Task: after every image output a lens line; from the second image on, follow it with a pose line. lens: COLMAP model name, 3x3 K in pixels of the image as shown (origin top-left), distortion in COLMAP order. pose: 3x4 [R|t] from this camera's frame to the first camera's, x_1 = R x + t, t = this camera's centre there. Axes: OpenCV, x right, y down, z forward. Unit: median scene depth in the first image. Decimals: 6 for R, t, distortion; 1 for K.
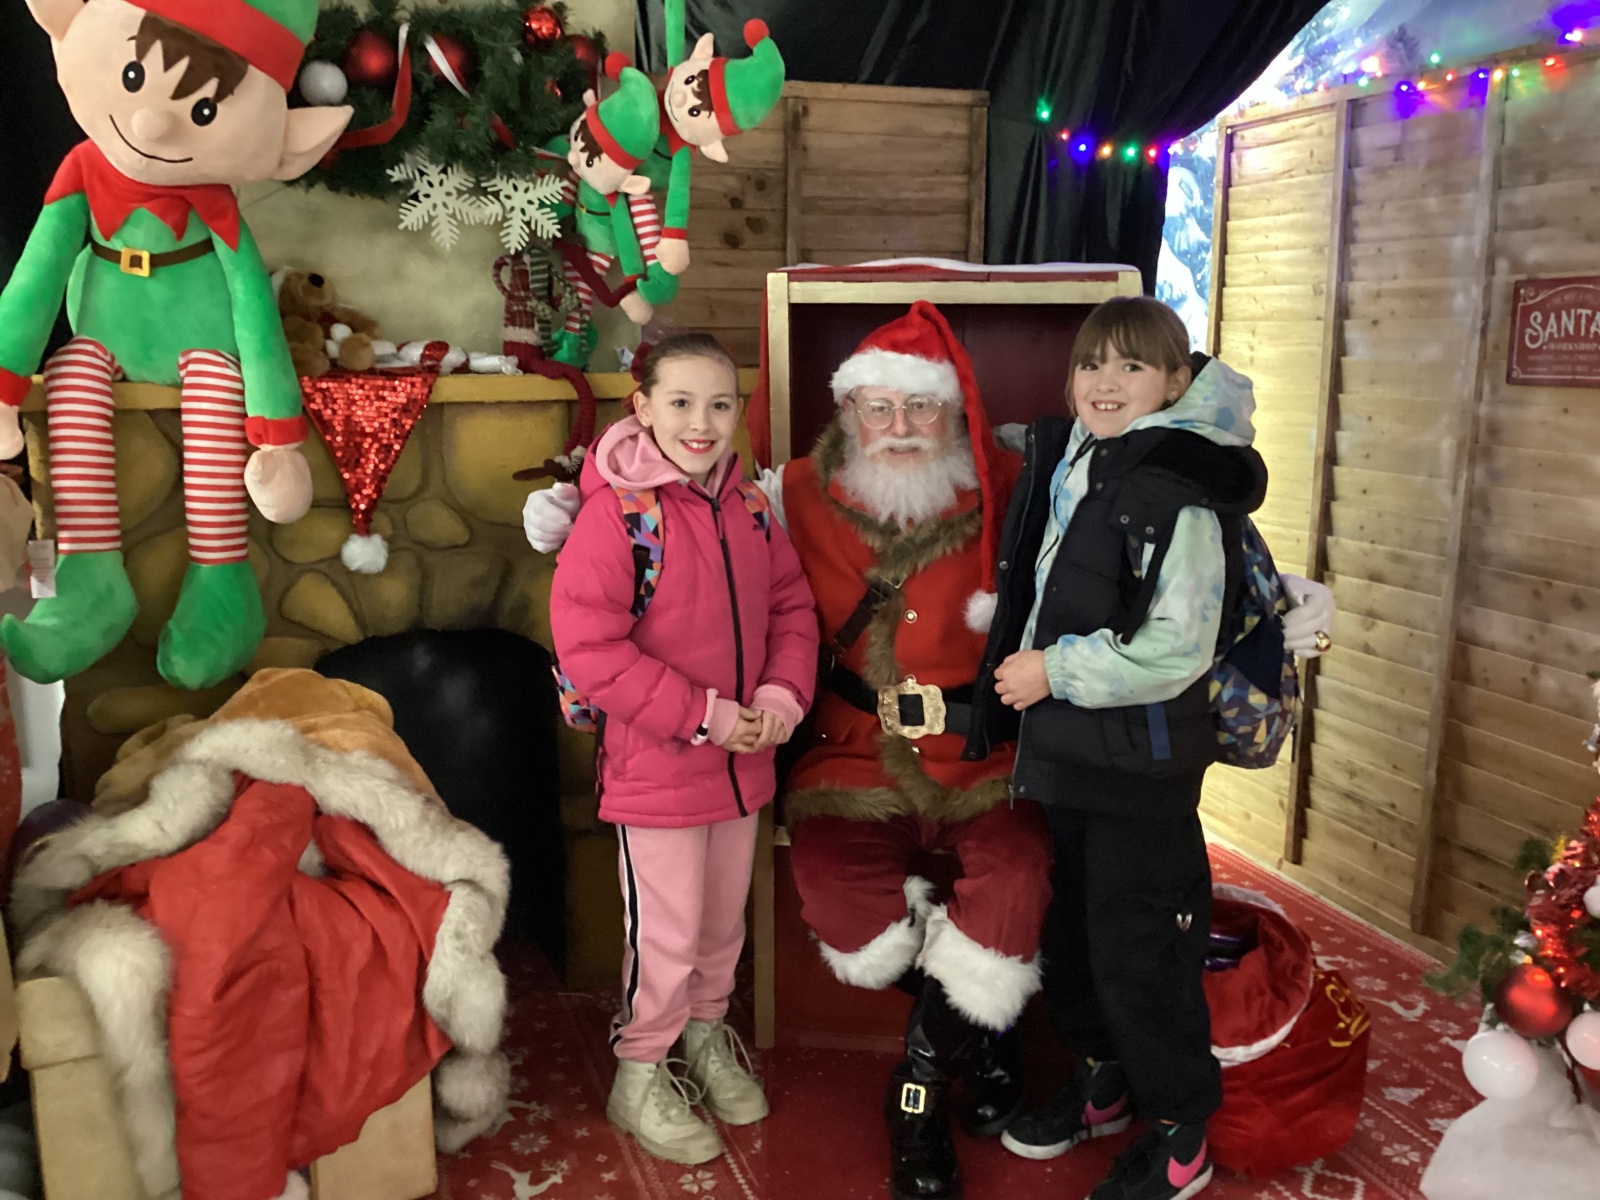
lens RADIAL K [[1445.7, 0, 801.8], [0, 1445.7, 602.9], [0, 0, 1]] dist [0.101381, -0.199294]
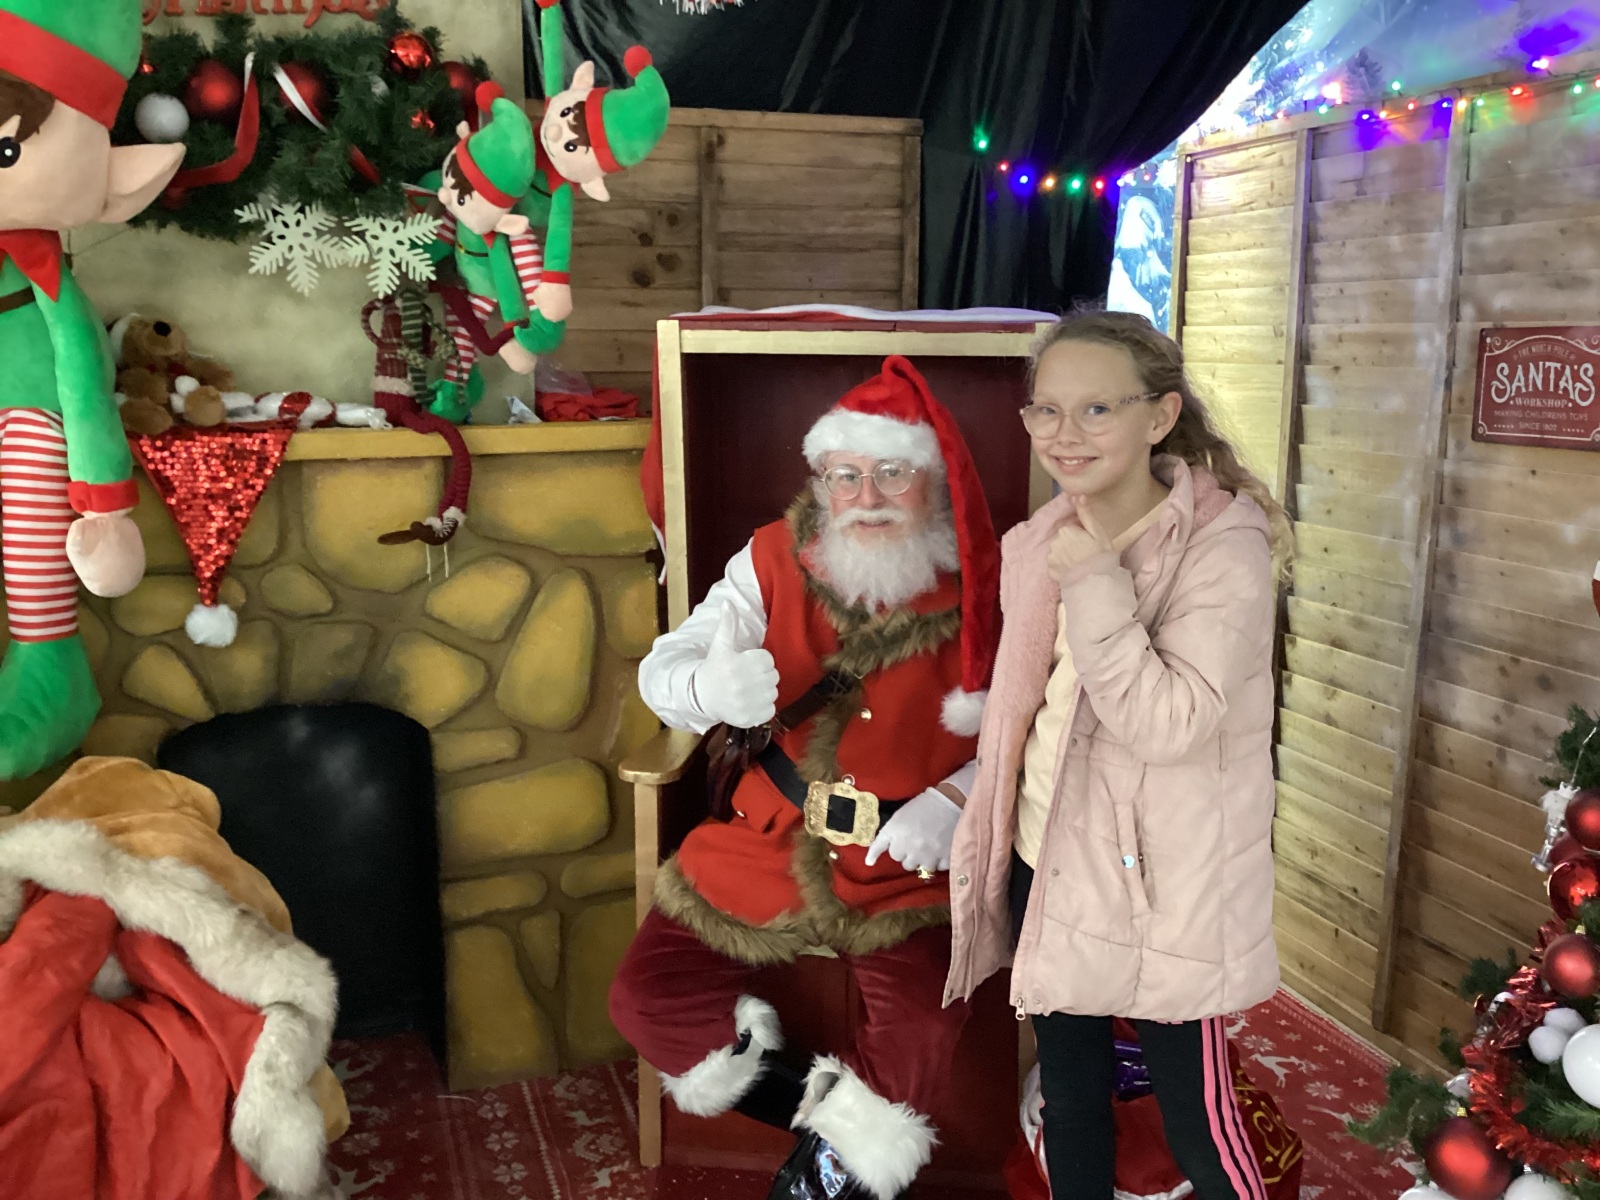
lens RADIAL K [[1452.4, 0, 801.1], [0, 1452.4, 600.9], [0, 0, 1]] dist [0.100525, -0.210376]
pose [[0.999851, 0.005974, -0.016172, 0.082362], [-0.006086, 0.999957, -0.006935, -0.043181], [0.016130, 0.007032, 0.999845, 0.078815]]
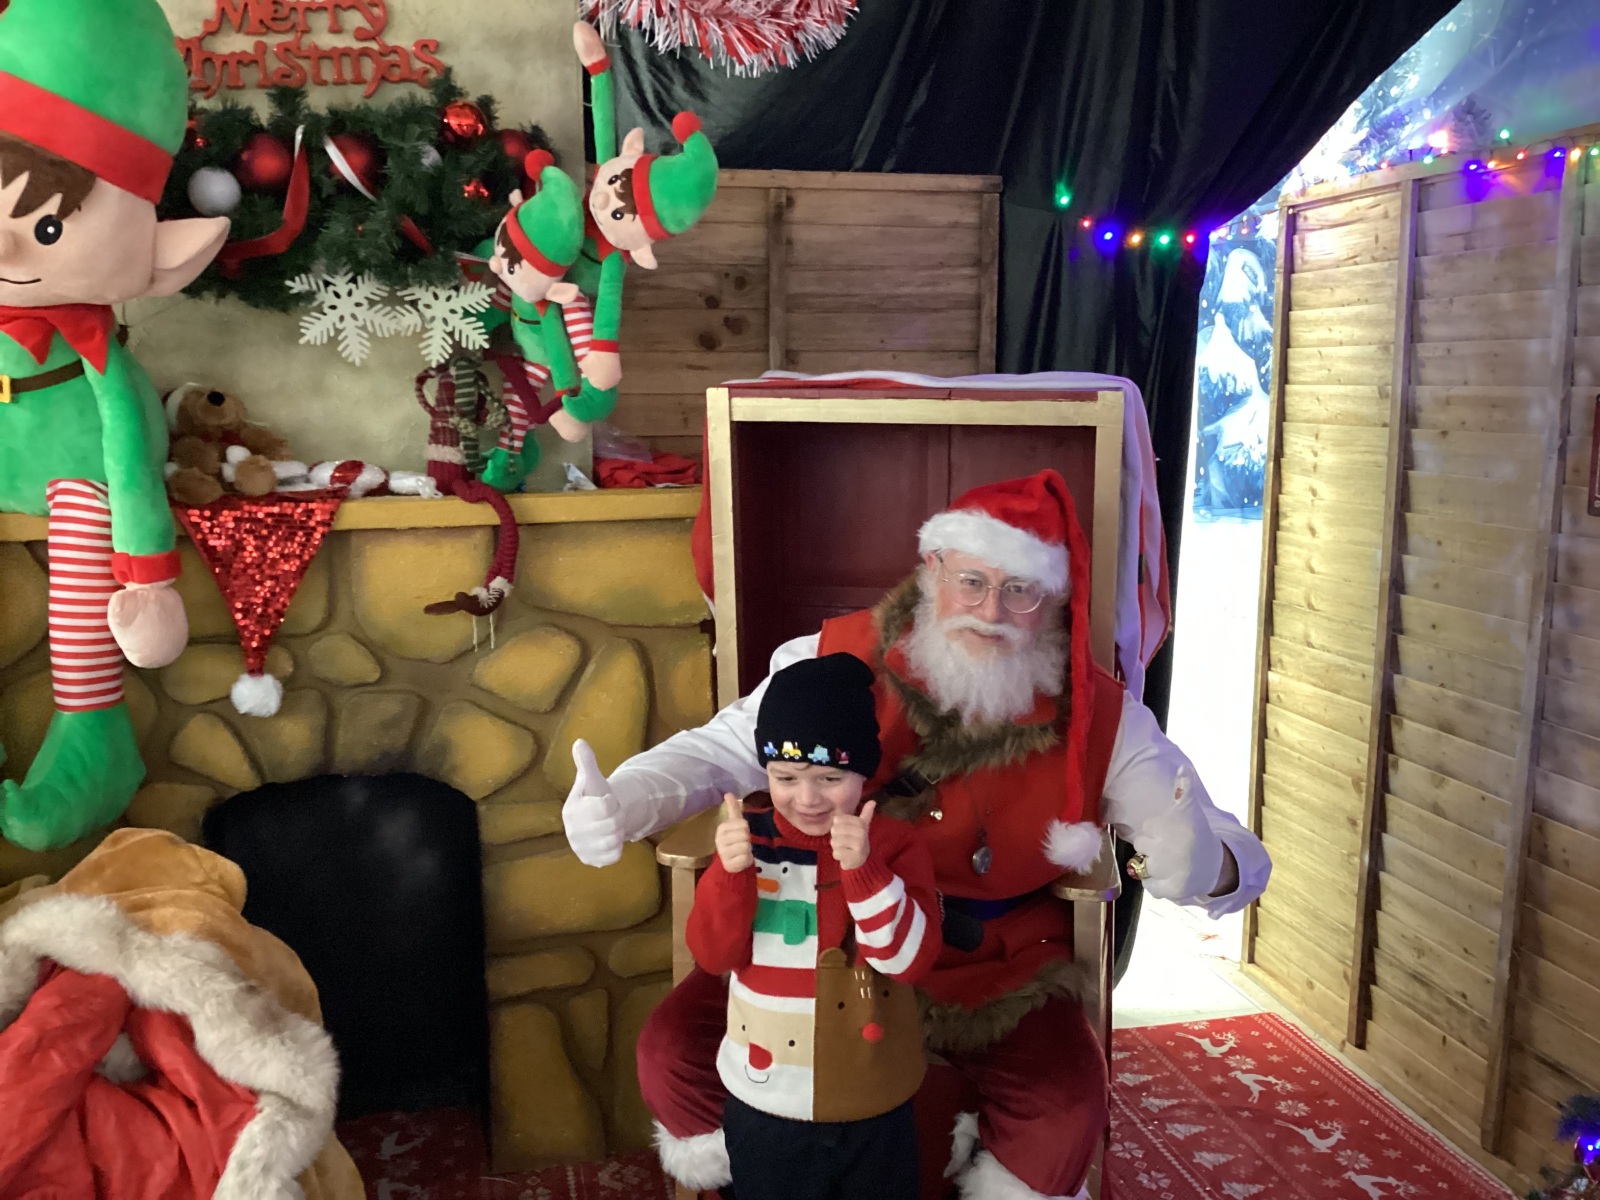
lens RADIAL K [[1452.4, 0, 801.1], [0, 1452.4, 600.9], [0, 0, 1]] dist [0.100525, -0.210376]
pose [[0.993626, 0.017520, -0.111359, 0.134714], [-0.021360, 0.999214, -0.033383, -0.066521], [0.110687, 0.035549, 0.993219, 0.117514]]
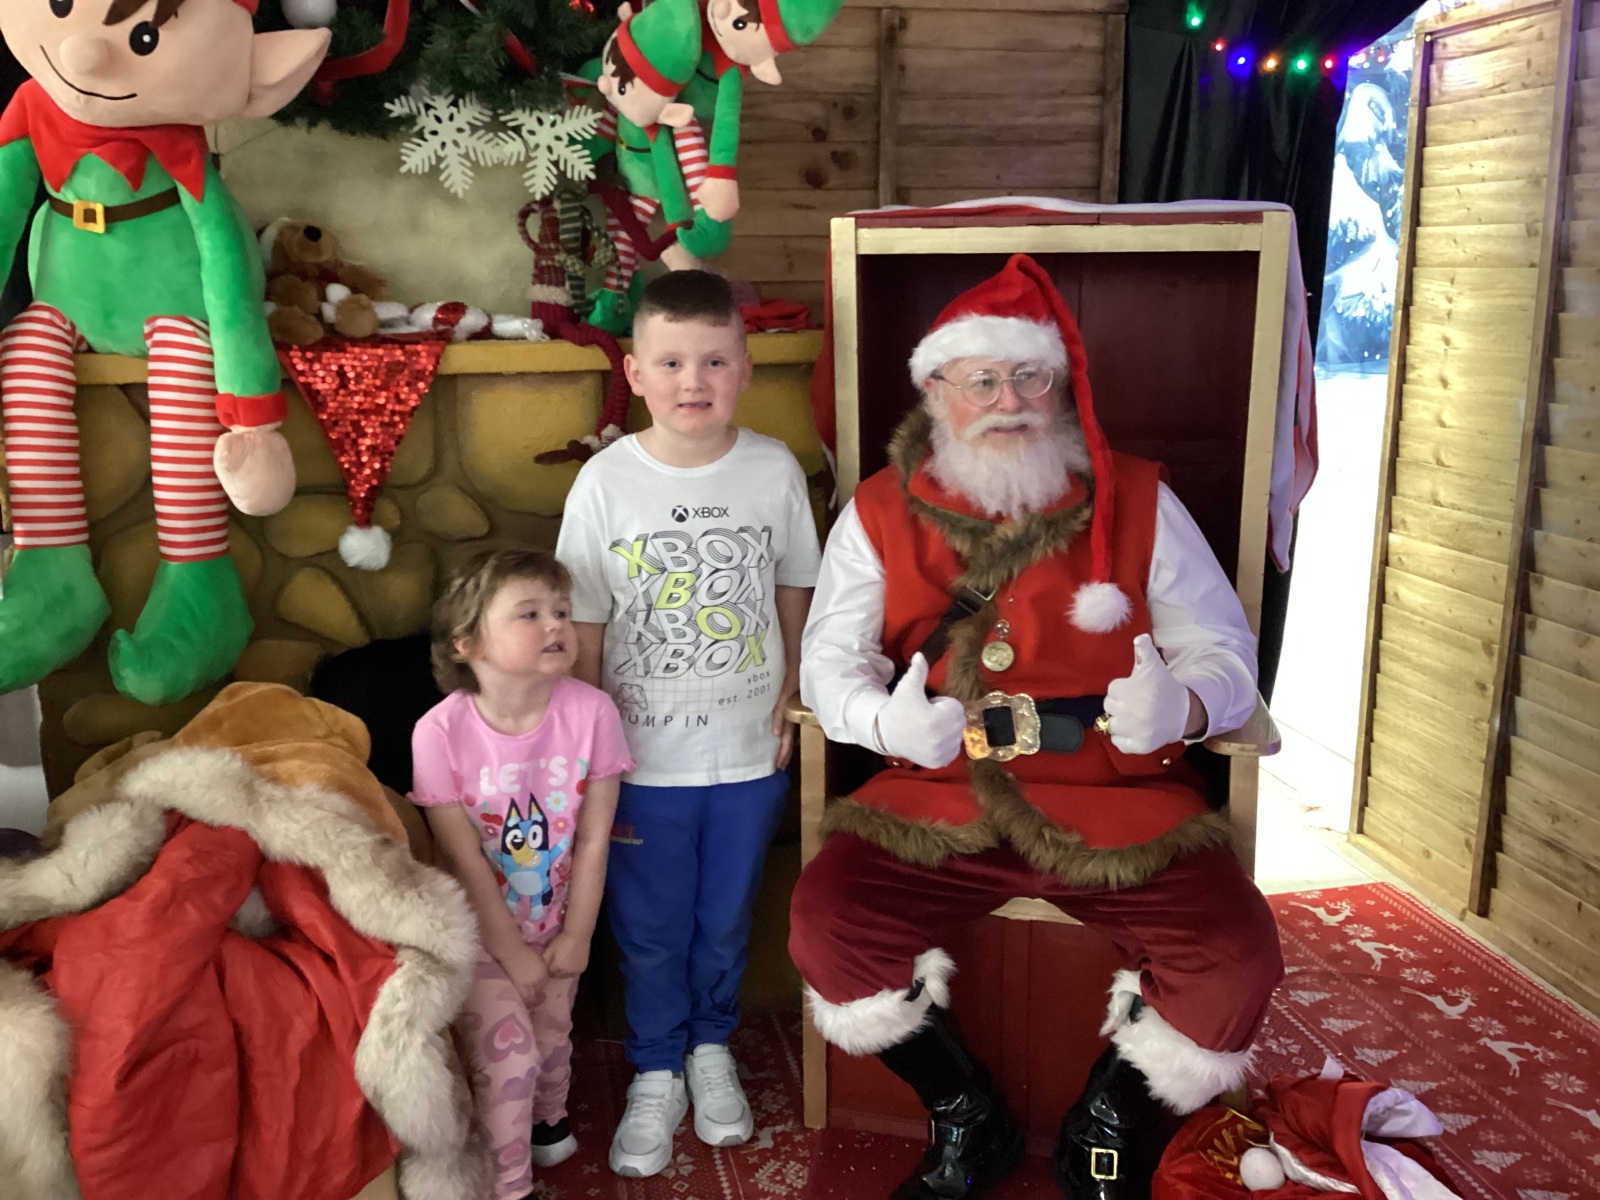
lens RADIAL K [[1456.3, 0, 800.4], [0, 1456.3, 602.6], [0, 0, 1]] dist [0.091422, -0.196988]
pose [[0.991390, 0.022202, -0.129045, 0.071448], [-0.017236, 0.999072, 0.039472, -0.038385], [0.129801, -0.036908, 0.990853, 0.152322]]
